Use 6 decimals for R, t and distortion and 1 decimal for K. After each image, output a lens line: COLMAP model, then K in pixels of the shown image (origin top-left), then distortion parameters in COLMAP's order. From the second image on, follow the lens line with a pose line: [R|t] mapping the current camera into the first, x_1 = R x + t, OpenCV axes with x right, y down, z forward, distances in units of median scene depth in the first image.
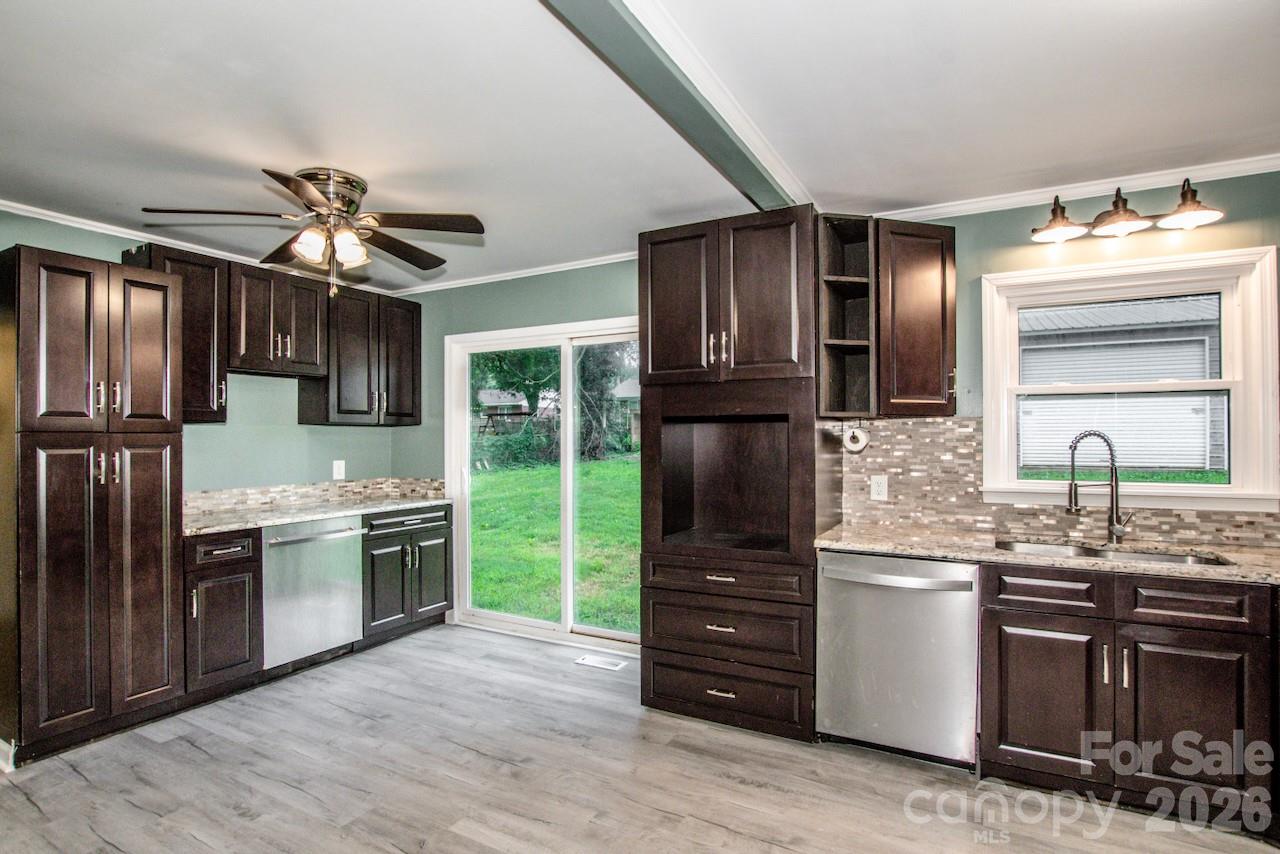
lens RADIAL K [[633.7, 0, 616.8], [0, 633.7, 430.7], [0, 0, 1]] dist [-0.026360, 0.000014]
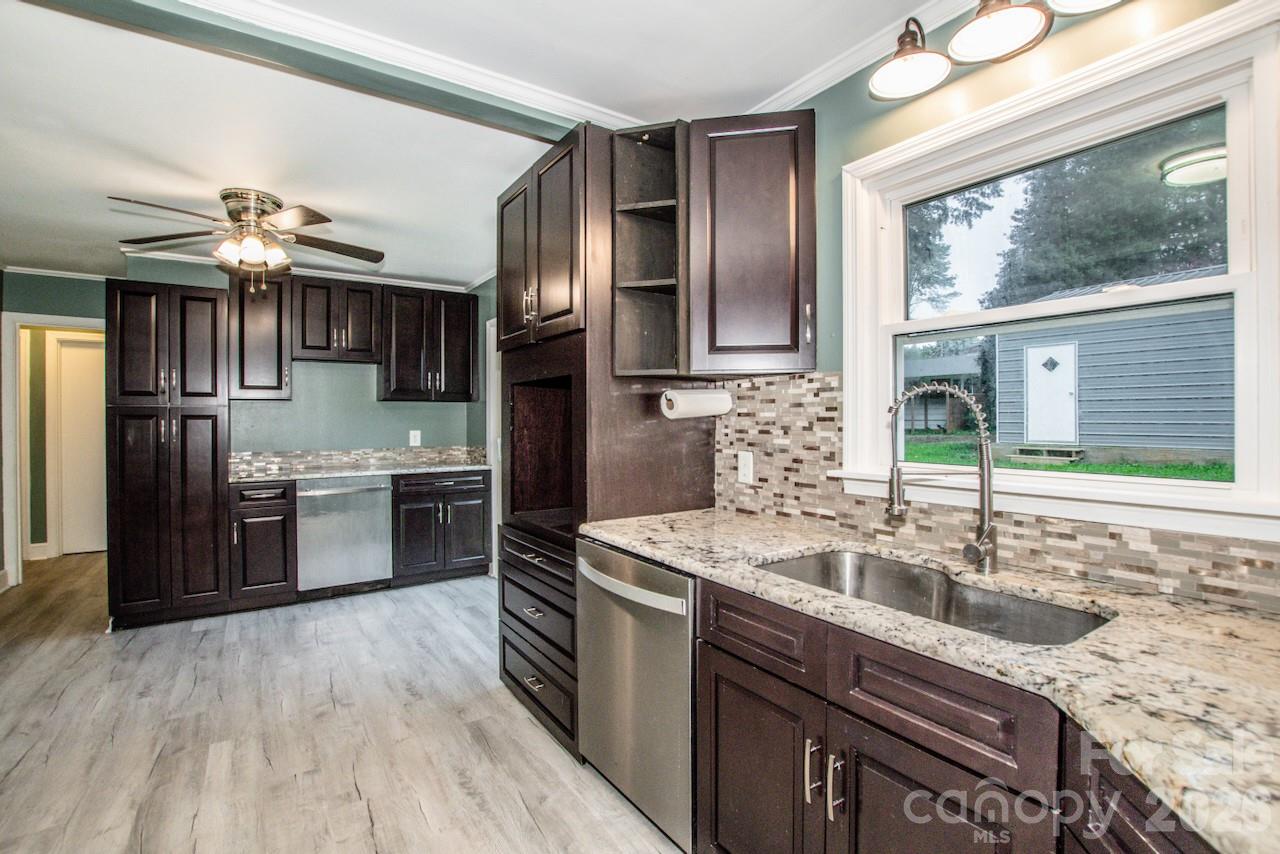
lens RADIAL K [[565.5, 0, 599.9], [0, 565.5, 420.7], [0, 0, 1]] dist [-0.038436, 0.006145]
pose [[0.896332, 0.004104, -0.443365, 0.585729], [0.002308, 0.999900, 0.013922, 0.024024], [0.443378, -0.013502, 0.896233, 0.307716]]
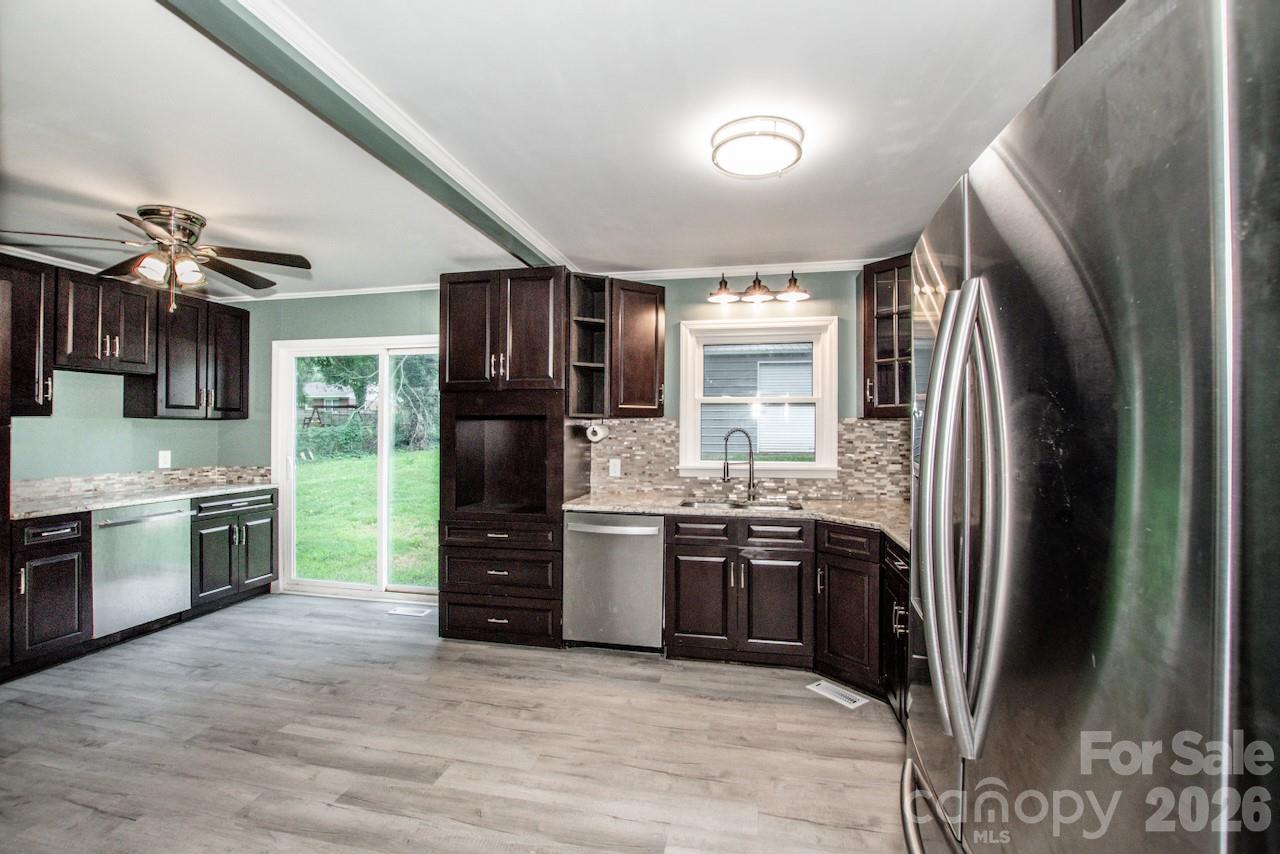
lens RADIAL K [[565.5, 0, 599.9], [0, 565.5, 420.7], [0, 0, 1]] dist [-0.038436, 0.006145]
pose [[0.963123, 0.008077, 0.268939, 0.045757], [-0.006644, 0.999958, -0.006242, -0.006215], [-0.268979, 0.004225, 0.963137, -0.212847]]
